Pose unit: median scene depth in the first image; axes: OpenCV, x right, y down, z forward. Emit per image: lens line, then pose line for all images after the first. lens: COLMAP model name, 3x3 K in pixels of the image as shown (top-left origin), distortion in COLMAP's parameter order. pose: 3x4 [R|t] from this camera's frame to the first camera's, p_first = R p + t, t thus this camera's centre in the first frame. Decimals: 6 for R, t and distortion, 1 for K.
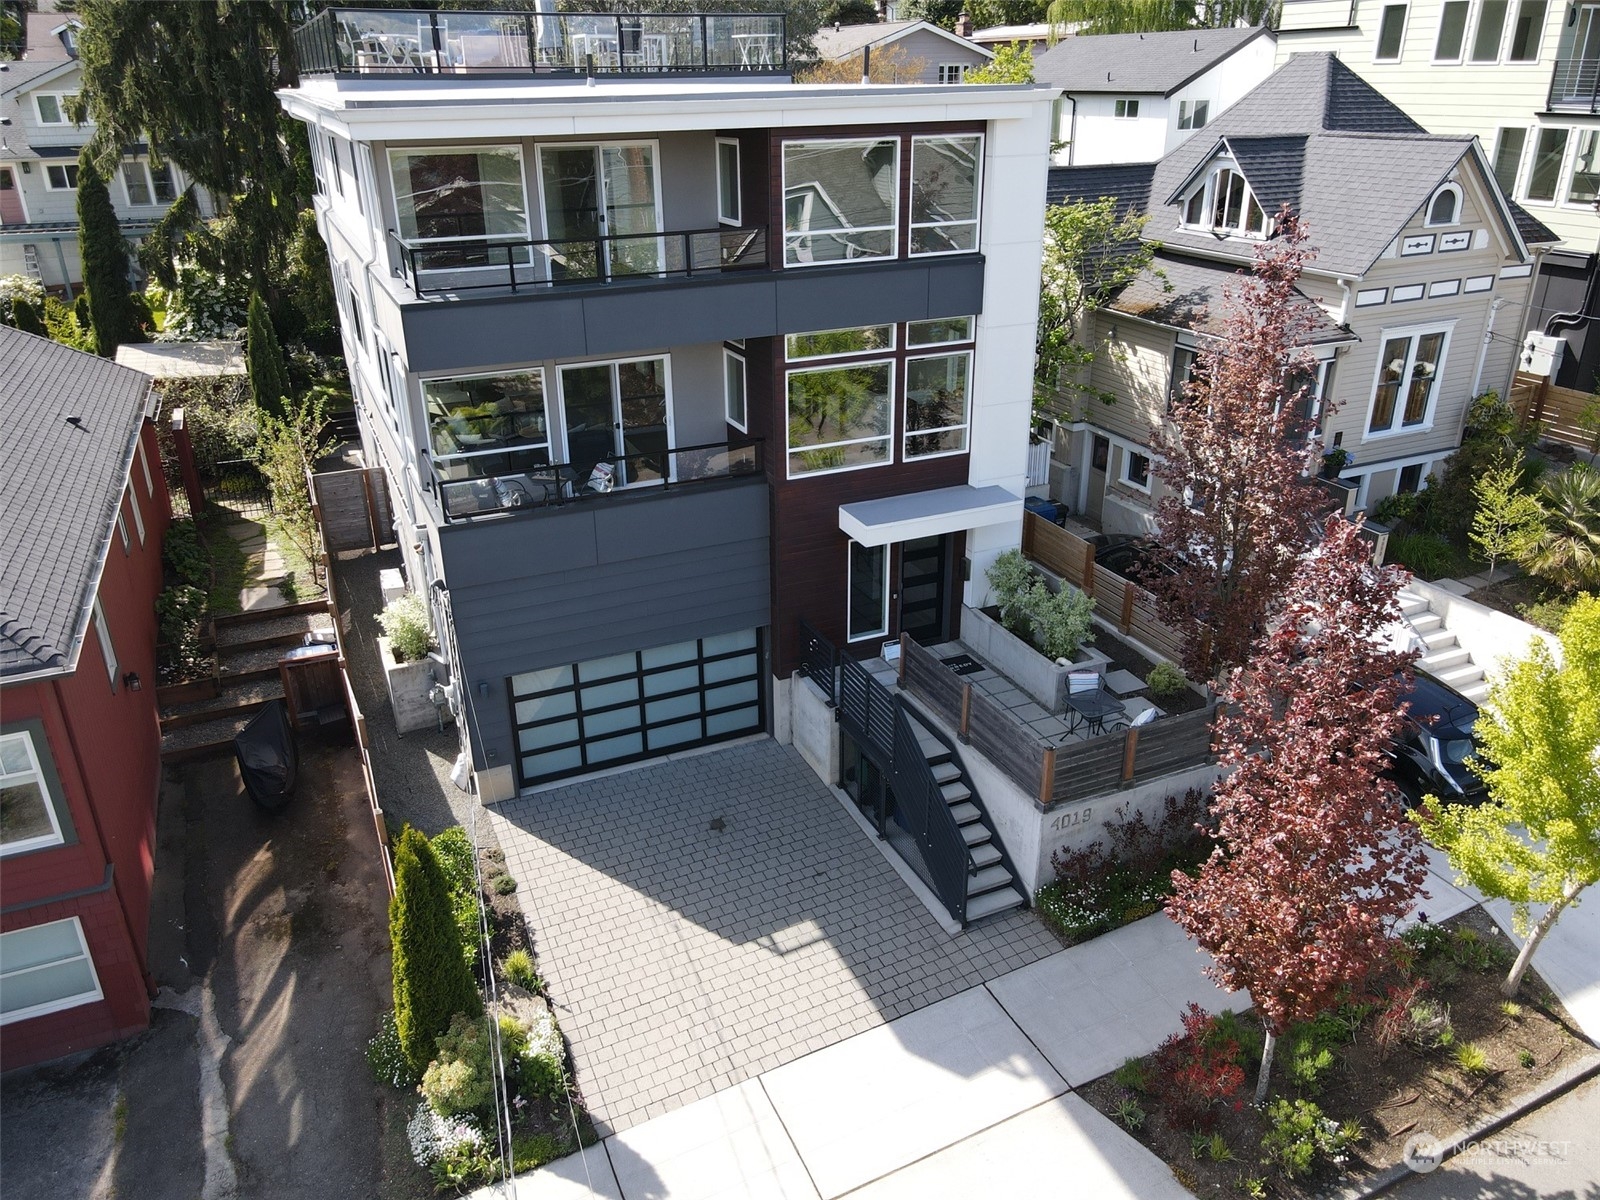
lens RADIAL K [[1169.9, 0, 808.1], [0, 1169.9, 595.6], [0, 0, 1]] dist [-0.002433, 0.011202]
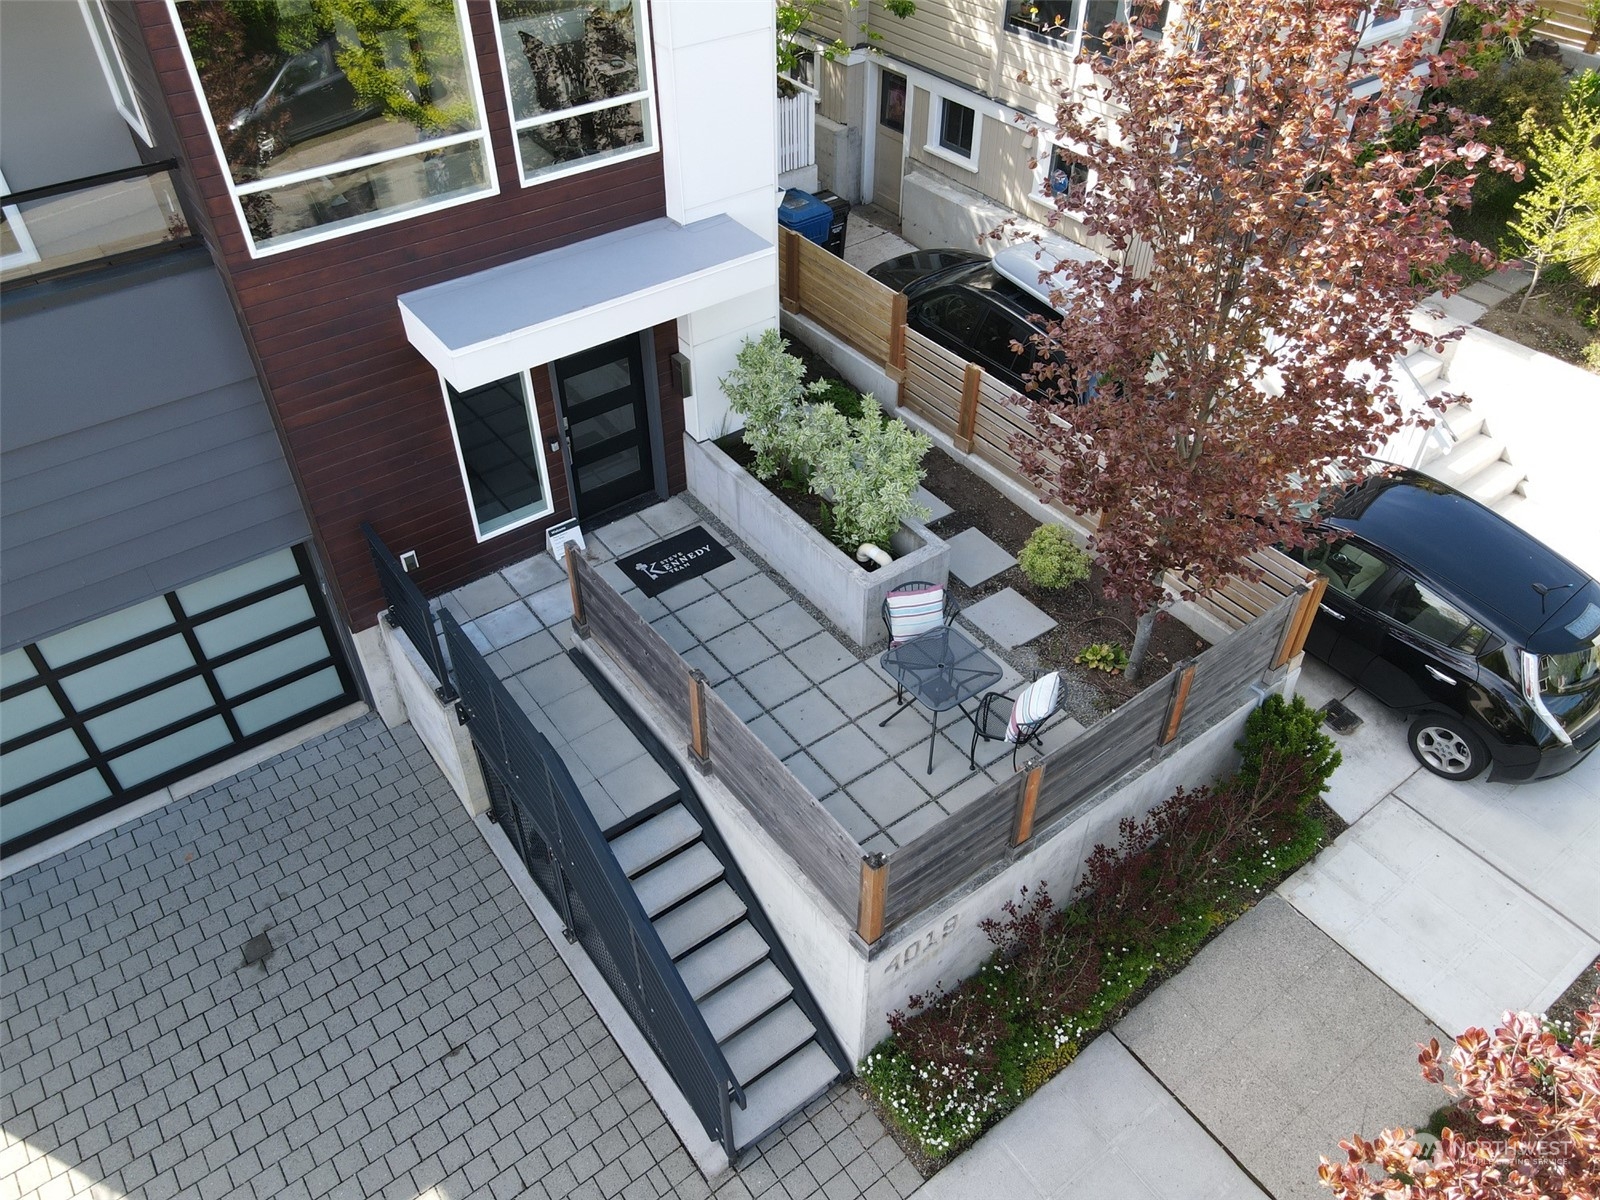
lens RADIAL K [[1169.9, 0, 790.1], [0, 1169.9, 594.7], [0, 0, 1]] dist [-0.002433, 0.011202]
pose [[0.979679, -0.132208, 0.150831, 0.090927], [0.080685, 0.948249, 0.307105, -0.090483], [-0.183627, -0.288695, 0.939647, 0.466590]]
